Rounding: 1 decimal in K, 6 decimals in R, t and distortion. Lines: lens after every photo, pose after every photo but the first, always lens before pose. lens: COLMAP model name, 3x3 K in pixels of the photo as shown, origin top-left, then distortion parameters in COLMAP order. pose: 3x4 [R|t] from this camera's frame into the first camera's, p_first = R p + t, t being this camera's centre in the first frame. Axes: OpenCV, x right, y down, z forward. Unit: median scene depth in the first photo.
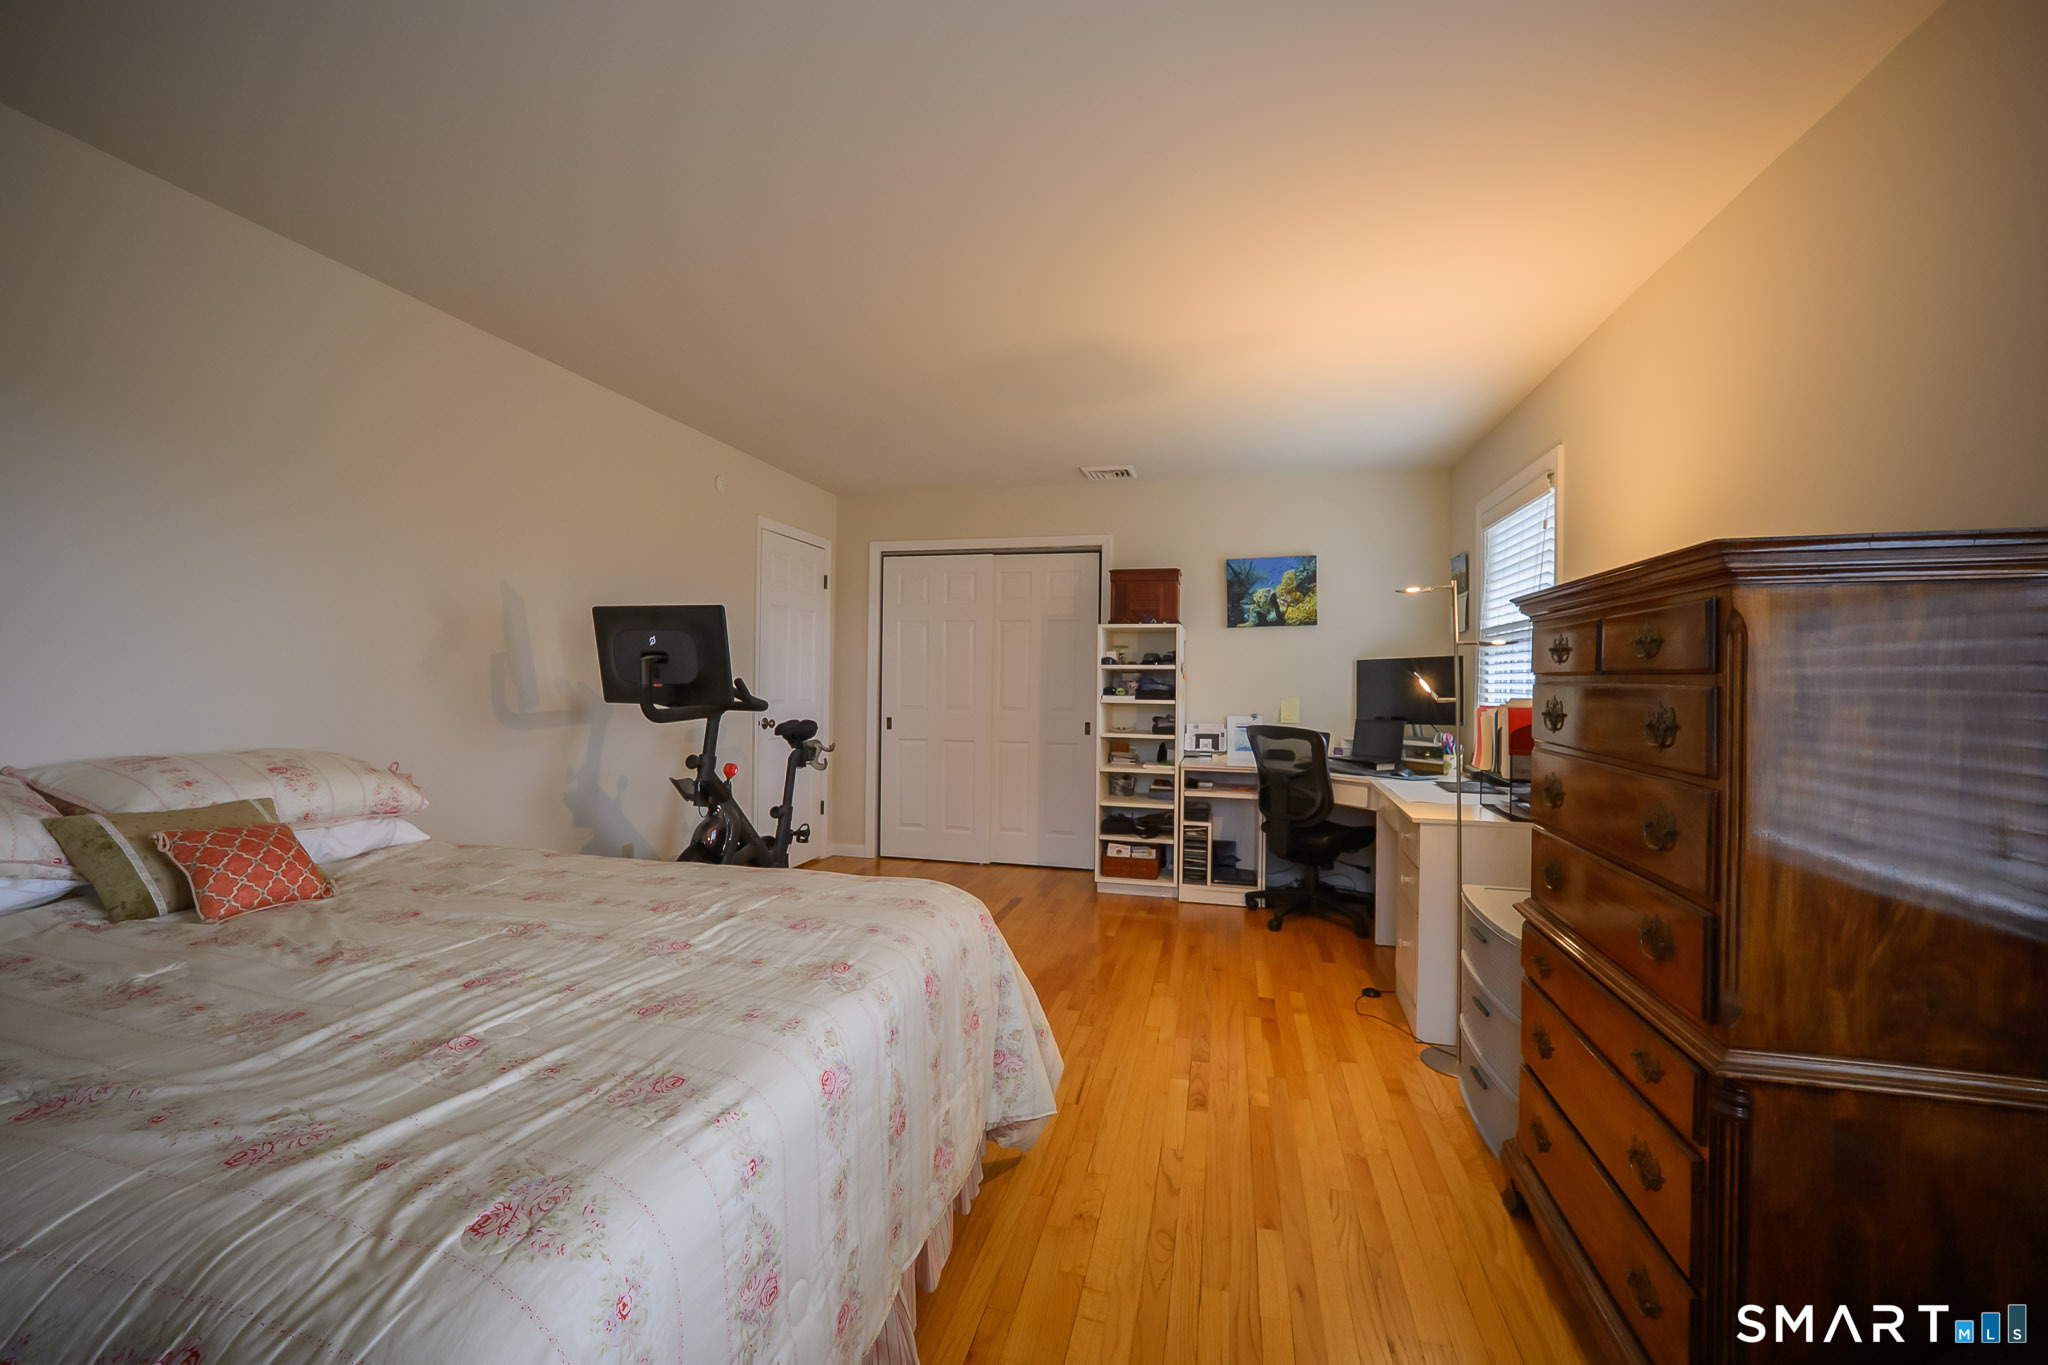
lens RADIAL K [[812.8, 0, 1022.4], [0, 812.8, 684.7], [0, 0, 1]] dist [-0.017996, 0.001982]
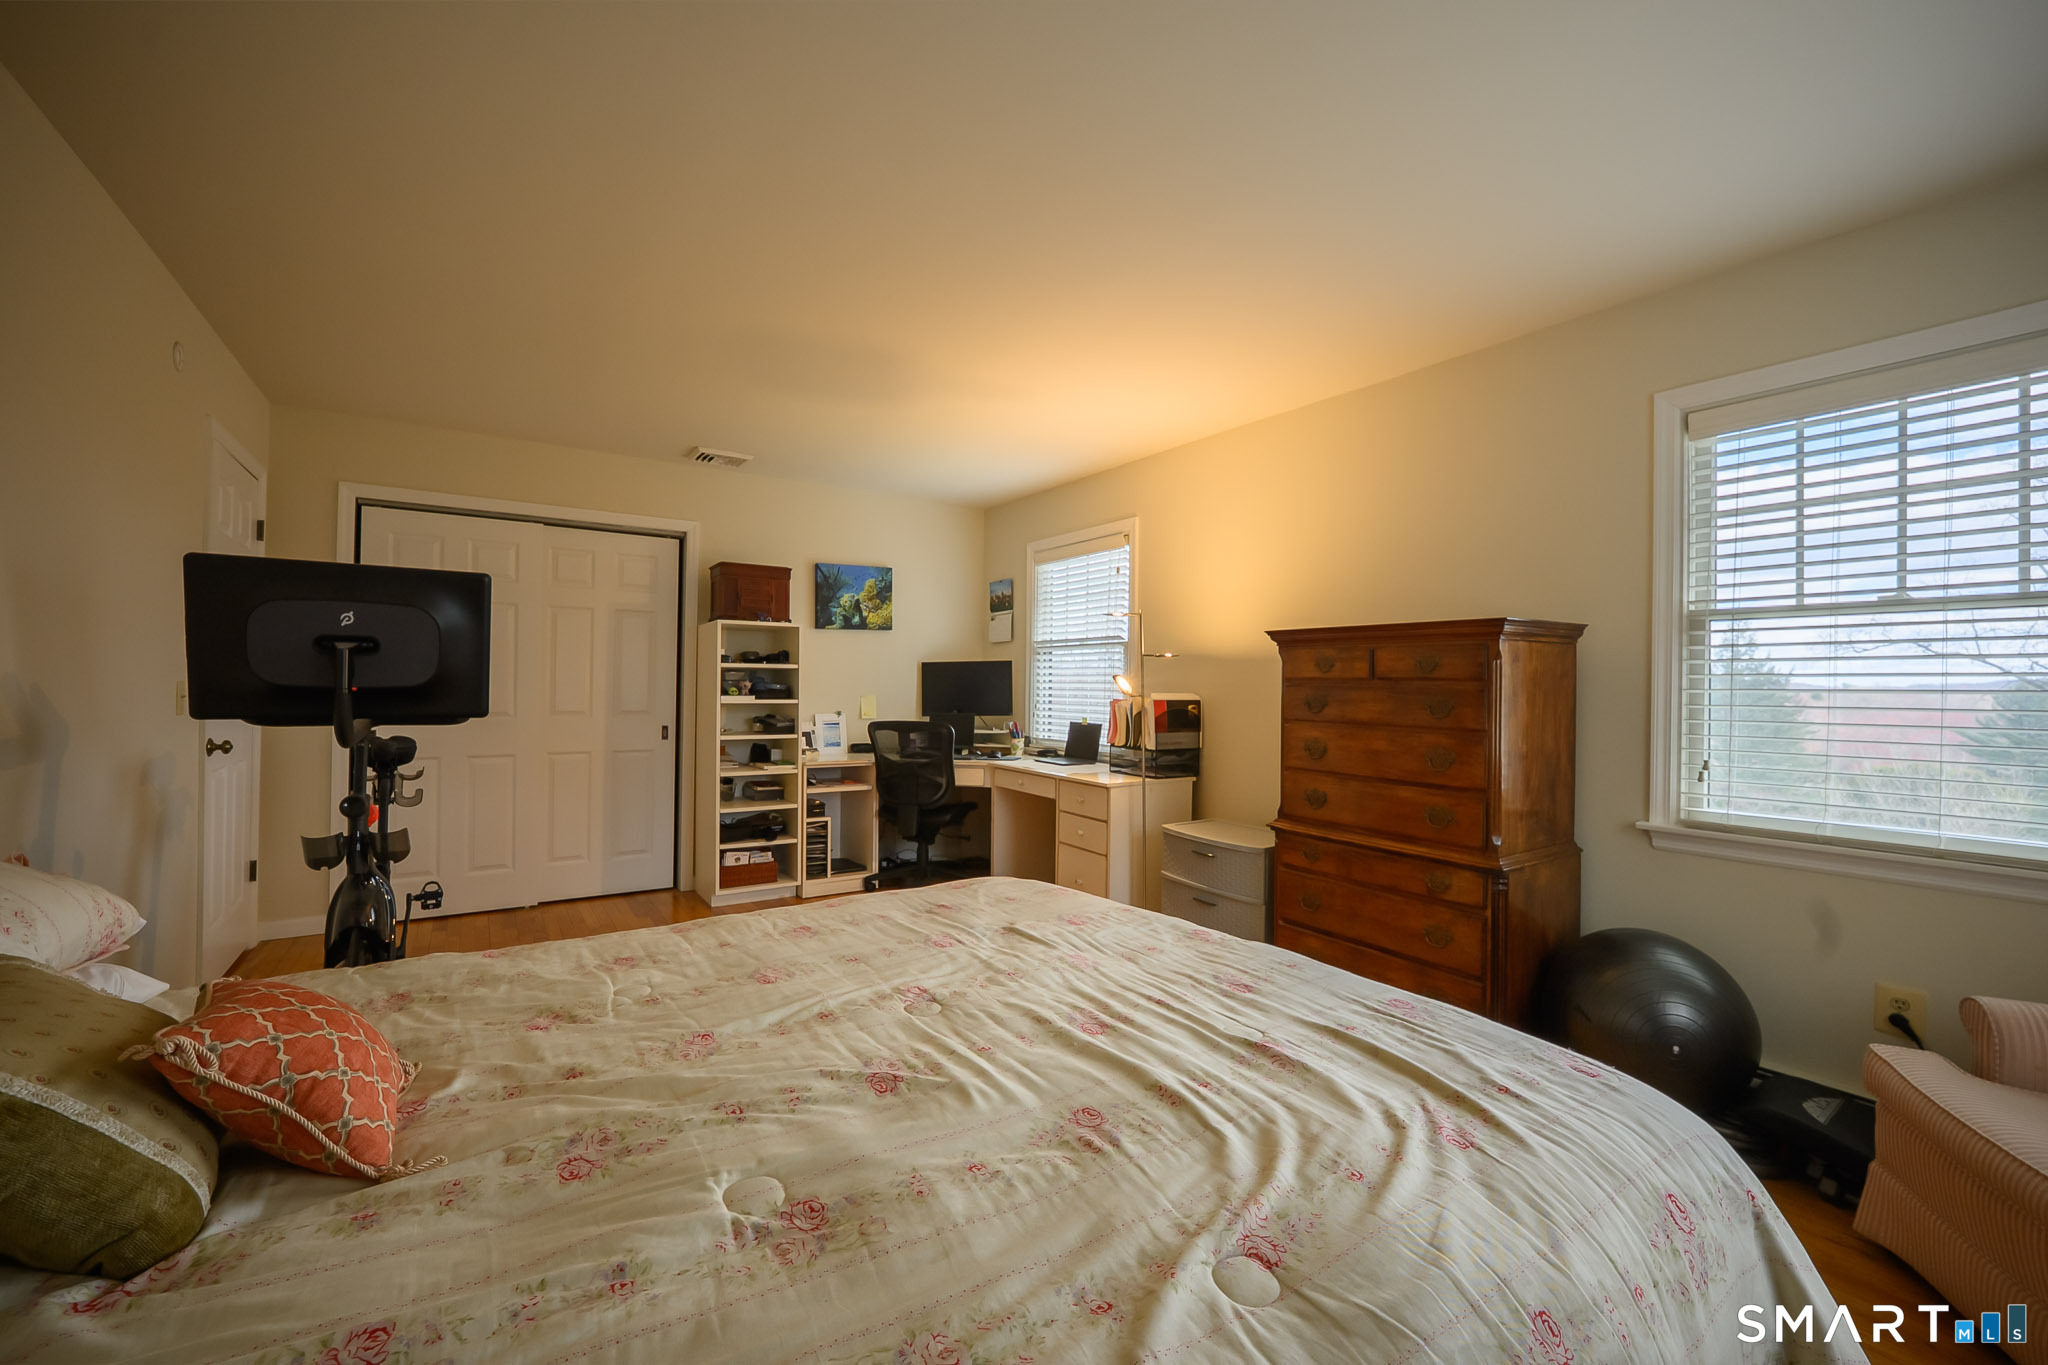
lens RADIAL K [[812.8, 0, 1017.2], [0, 812.8, 680.6], [0, 0, 1]] dist [-0.017996, 0.001982]
pose [[0.676835, 0.000184, 0.736135, -0.357781], [0.000277, 1.000000, -0.000504, -0.003615], [-0.736135, 0.000545, 0.676835, 0.116861]]
